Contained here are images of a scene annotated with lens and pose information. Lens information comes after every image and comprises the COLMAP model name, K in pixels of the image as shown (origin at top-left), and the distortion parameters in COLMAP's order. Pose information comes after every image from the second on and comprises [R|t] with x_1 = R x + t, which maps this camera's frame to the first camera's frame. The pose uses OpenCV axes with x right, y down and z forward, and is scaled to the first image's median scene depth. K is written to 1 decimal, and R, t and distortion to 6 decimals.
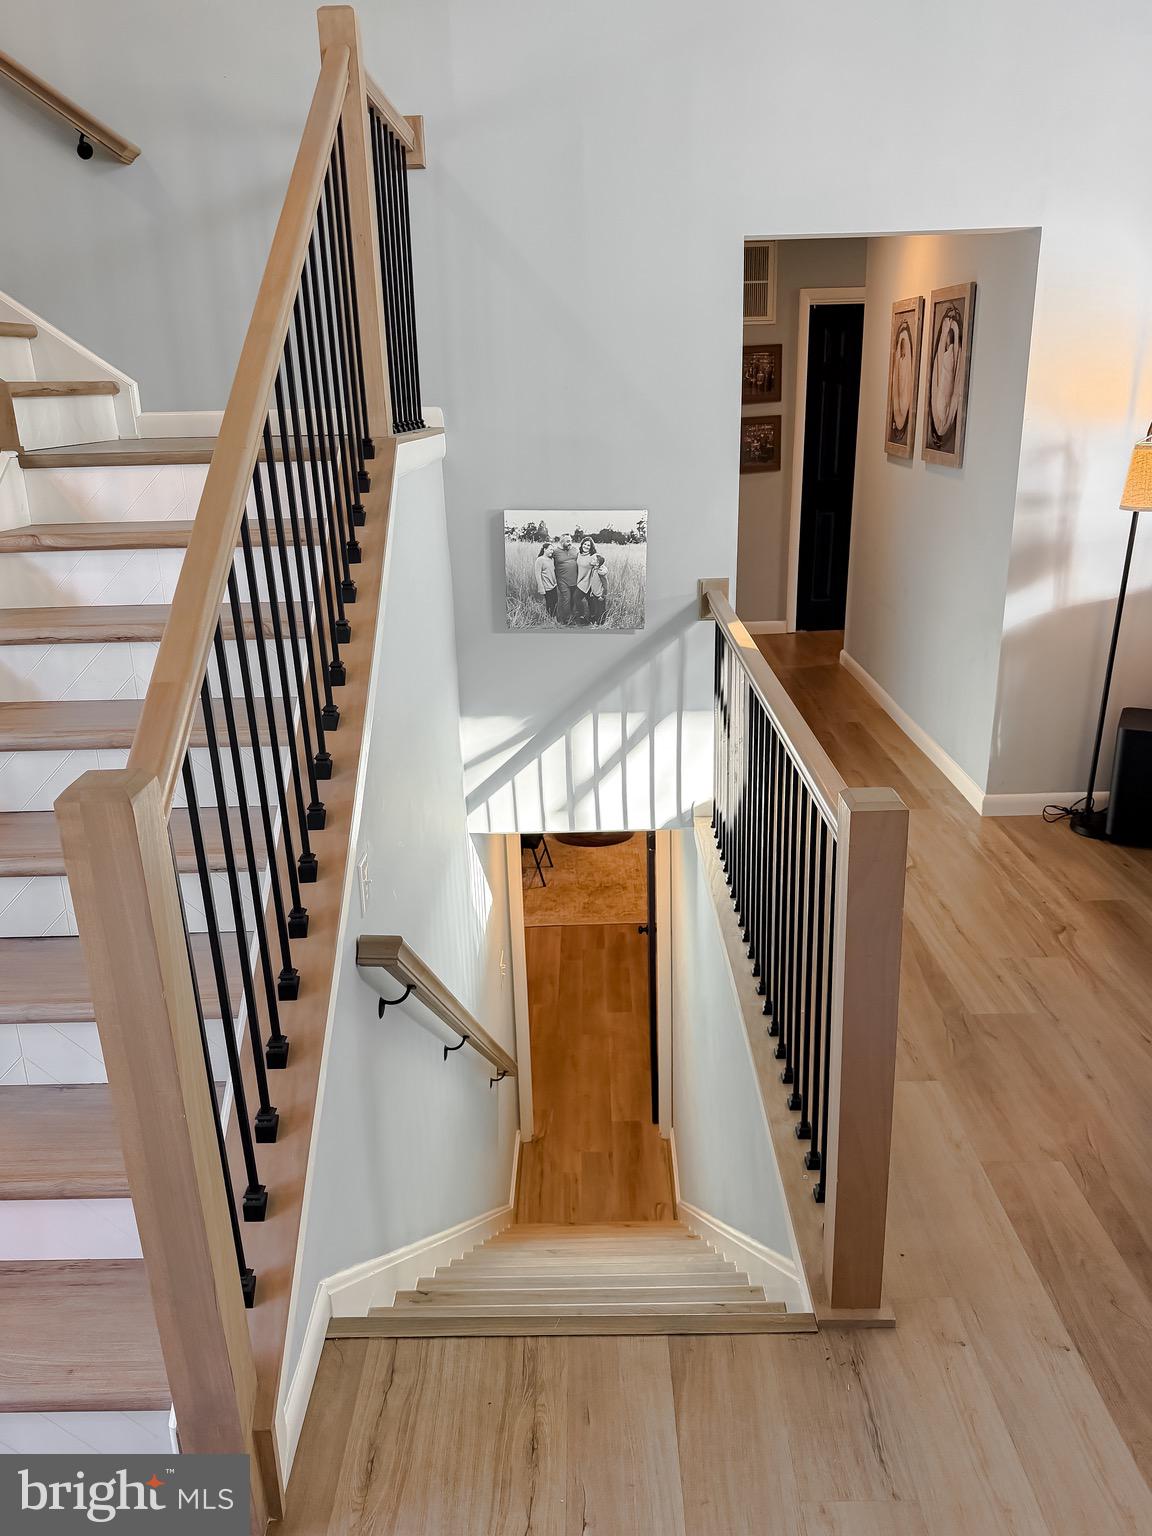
lens RADIAL K [[1112.3, 0, 576.2], [0, 1112.3, 770.1], [0, 0, 1]] dist [0.031013, -0.031377]
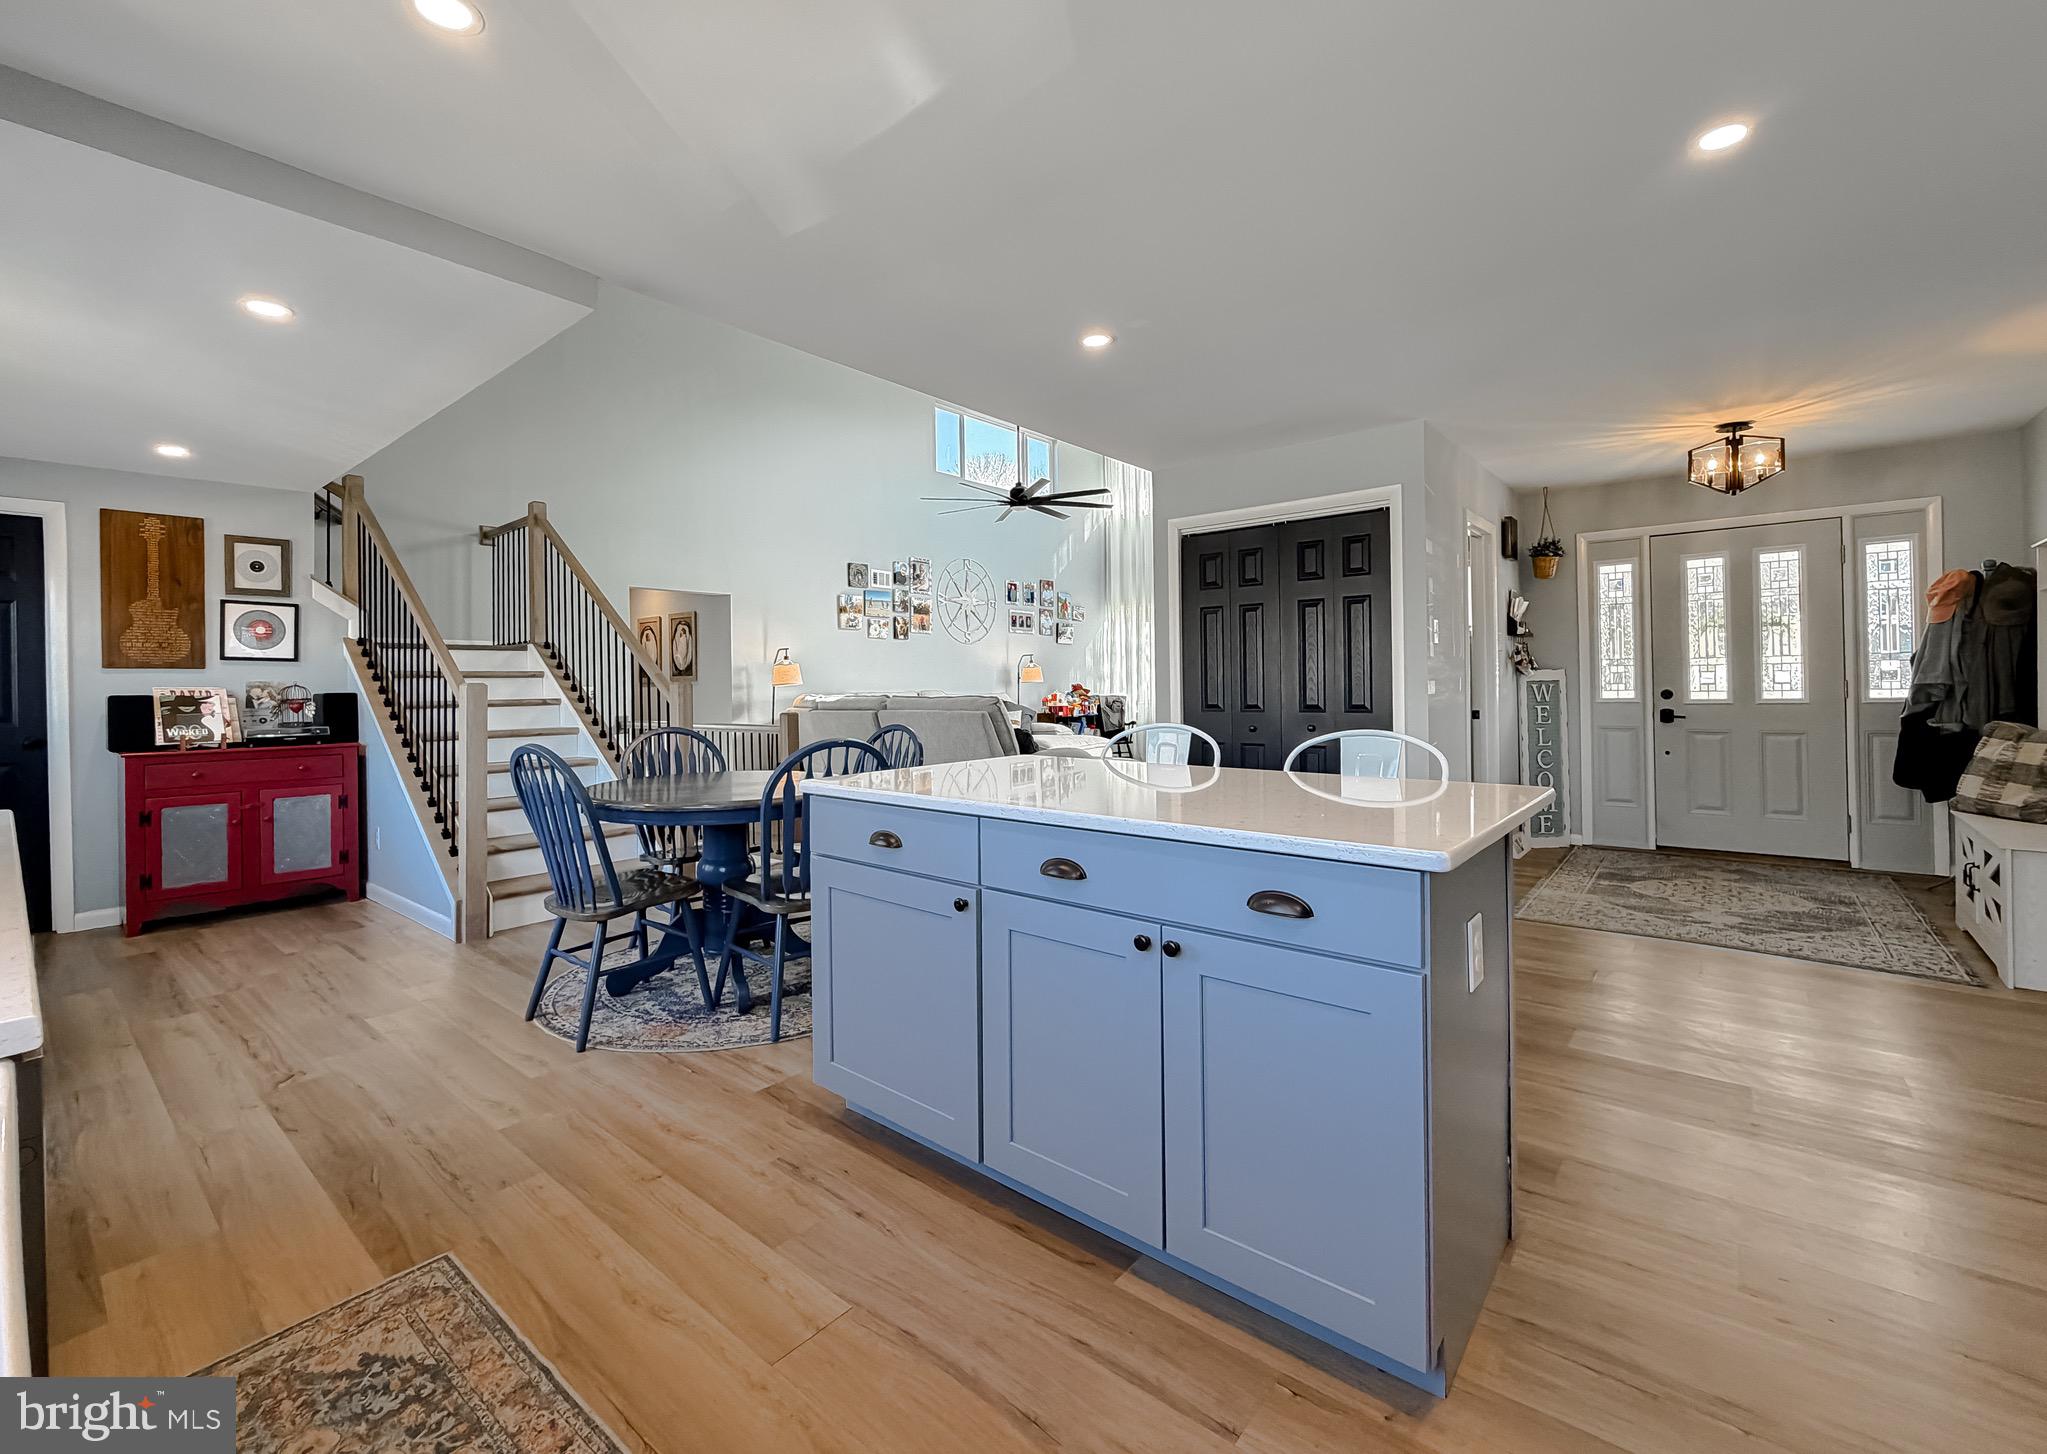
lens RADIAL K [[844.9, 0, 1010.2], [0, 844.9, 686.8], [0, 0, 1]] dist [0.001412, -0.001926]
pose [[0.643297, 0.014560, 0.765478, -0.747166], [0.248371, 0.941778, -0.226641, 0.392320], [-0.724210, 0.335921, 0.602226, -0.718006]]
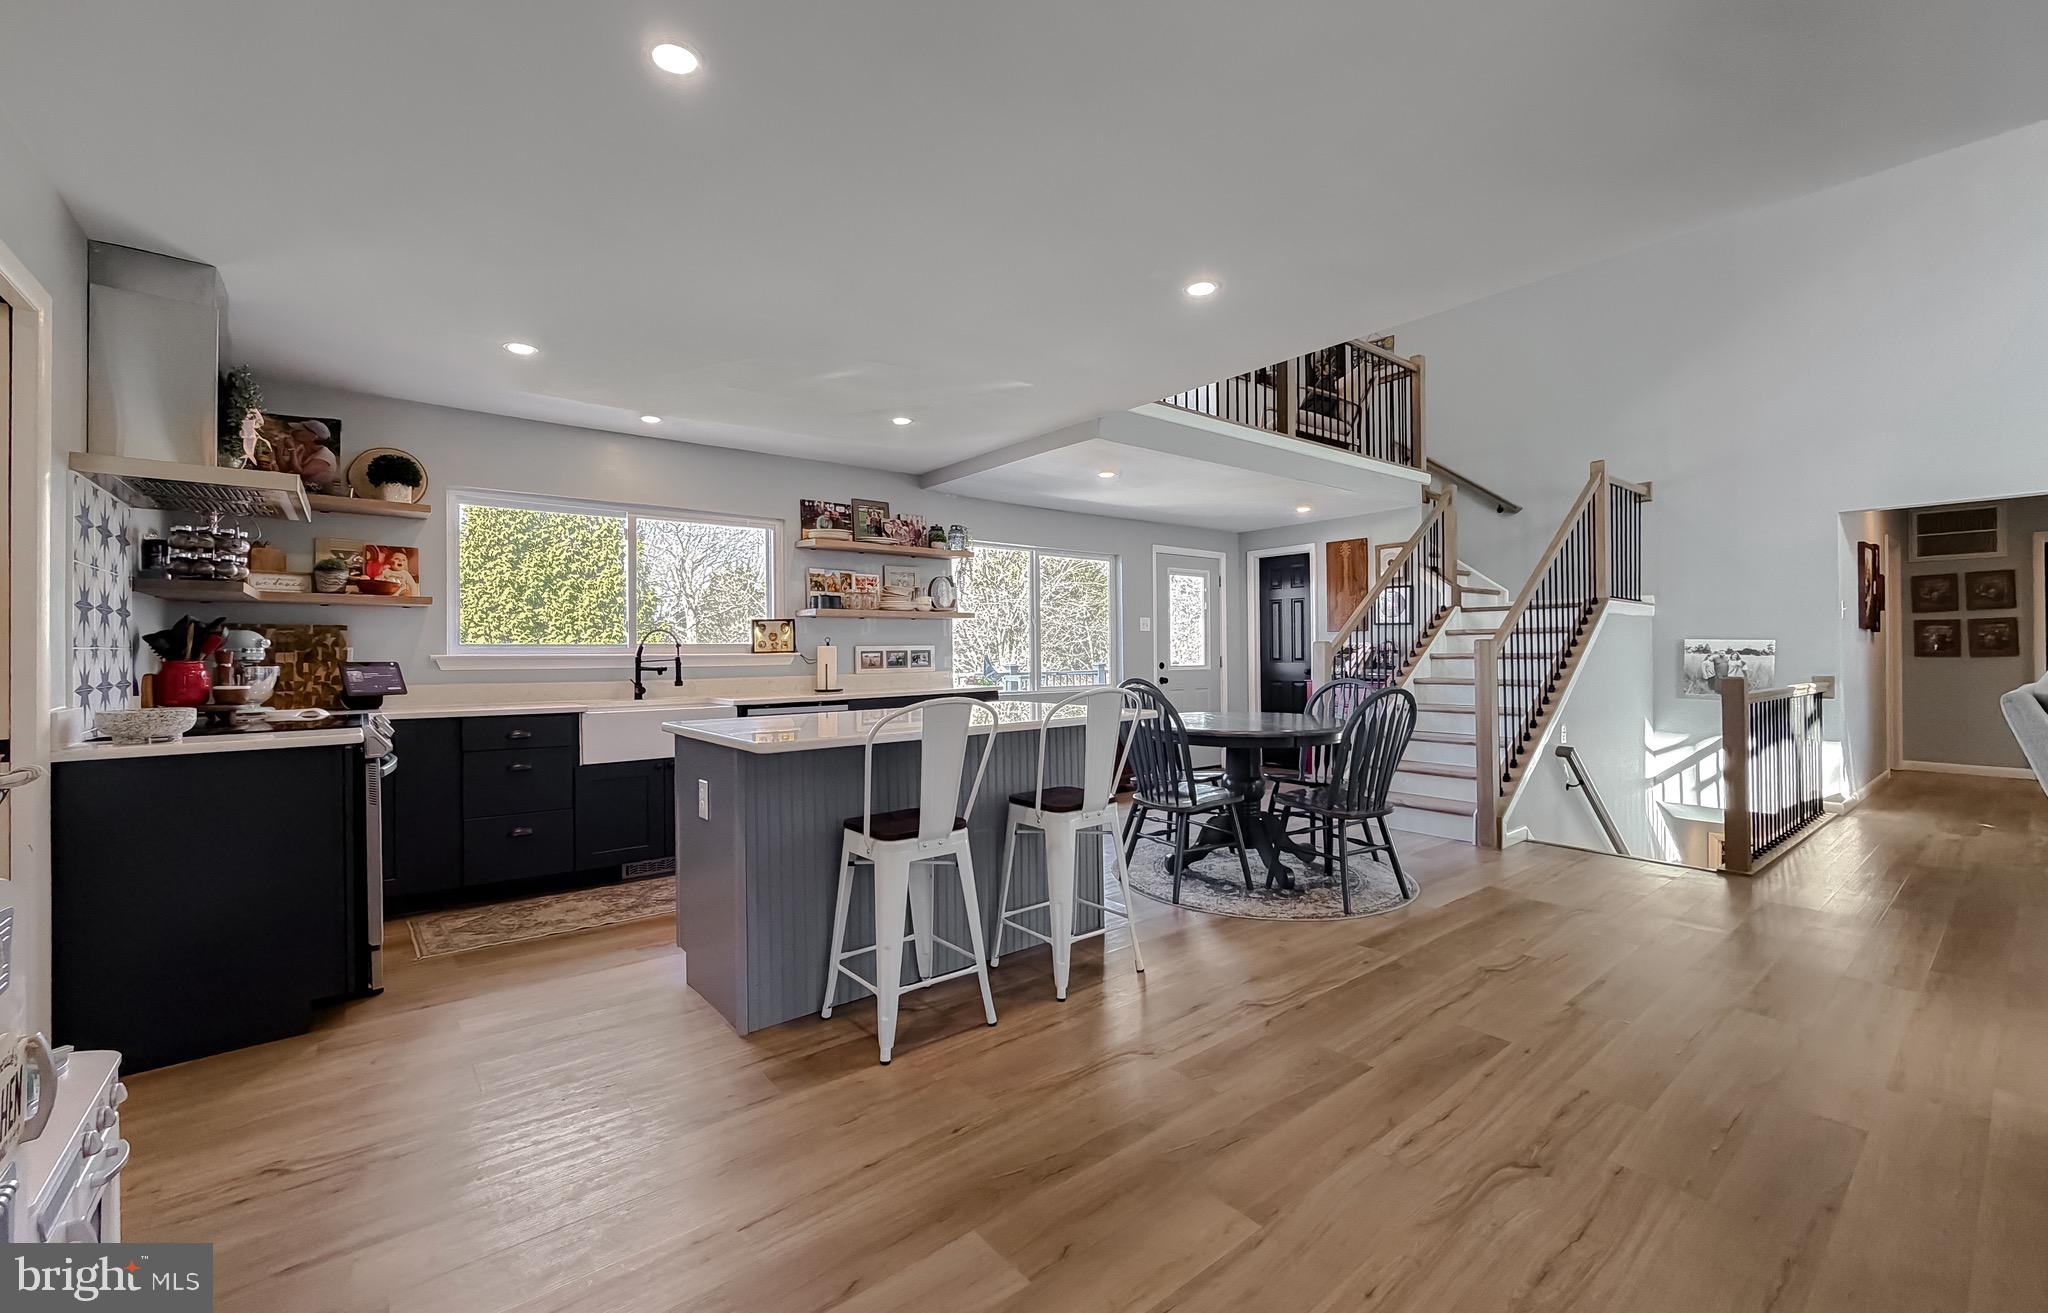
lens RADIAL K [[820.3, 0, 1018.2], [0, 820.3, 650.0], [0, 0, 1]] dist [-0.009648, 0.000119]
pose [[0.620475, 0.018154, -0.784016, 0.364363], [-0.264706, 0.945908, -0.187587, 0.414553], [0.738202, 0.323927, 0.591717, -0.852154]]
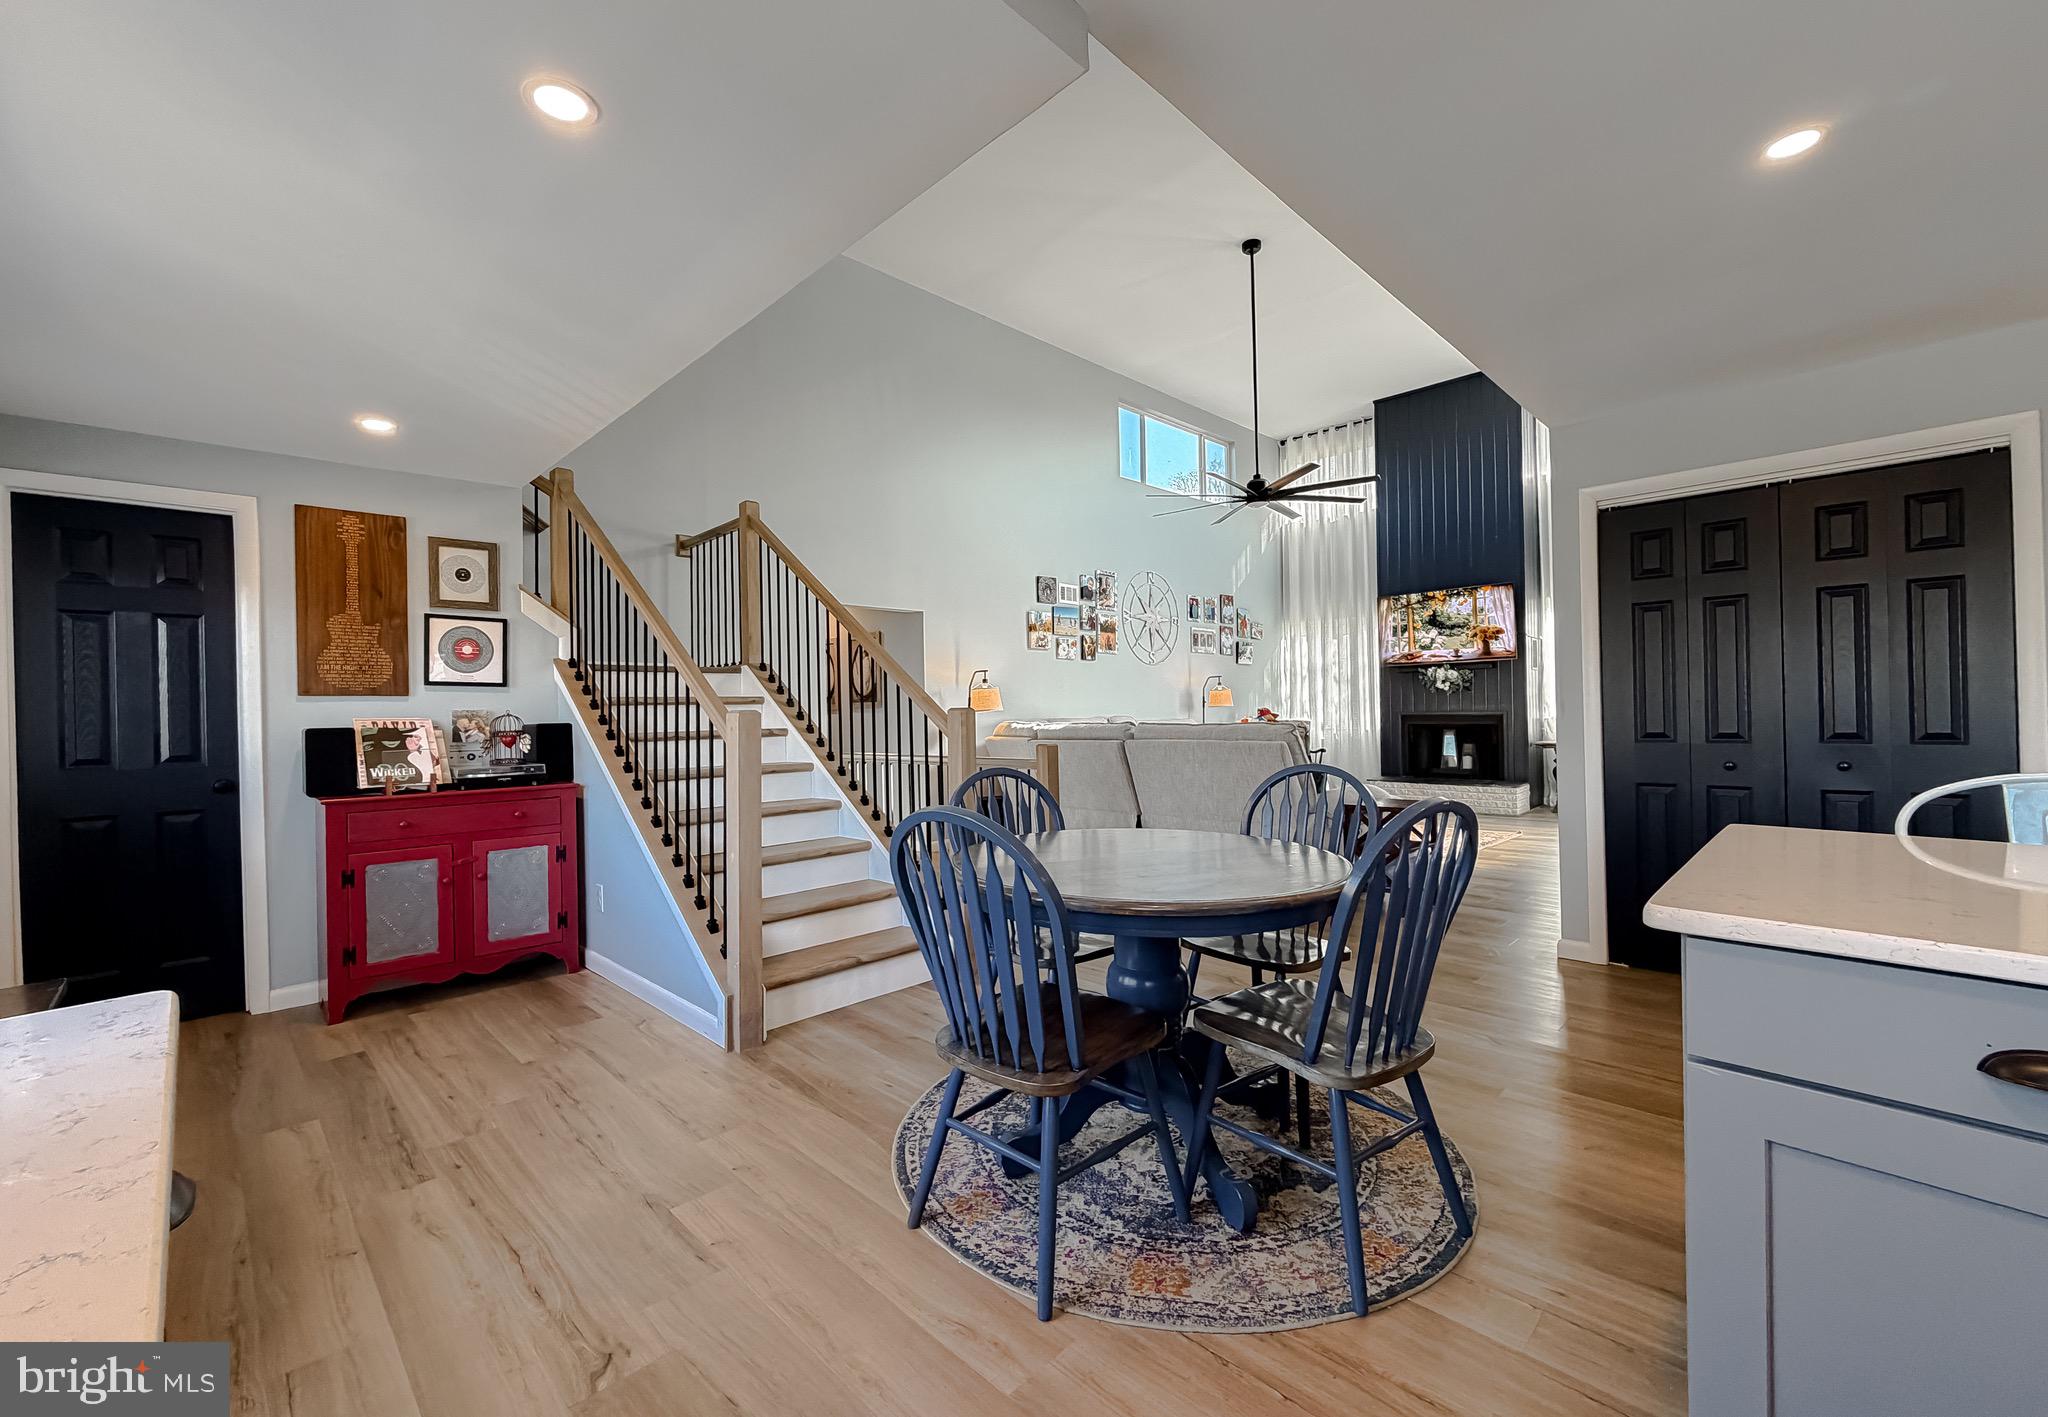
lens RADIAL K [[824.3, 0, 1011.7], [0, 824.3, 711.7], [0, 0, 1]] dist [-0.001253, -0.000466]
pose [[0.714036, 0.011042, 0.700022, -0.739708], [0.231070, 0.940130, -0.250526, 0.249672], [-0.660877, 0.340638, 0.668735, -0.321098]]
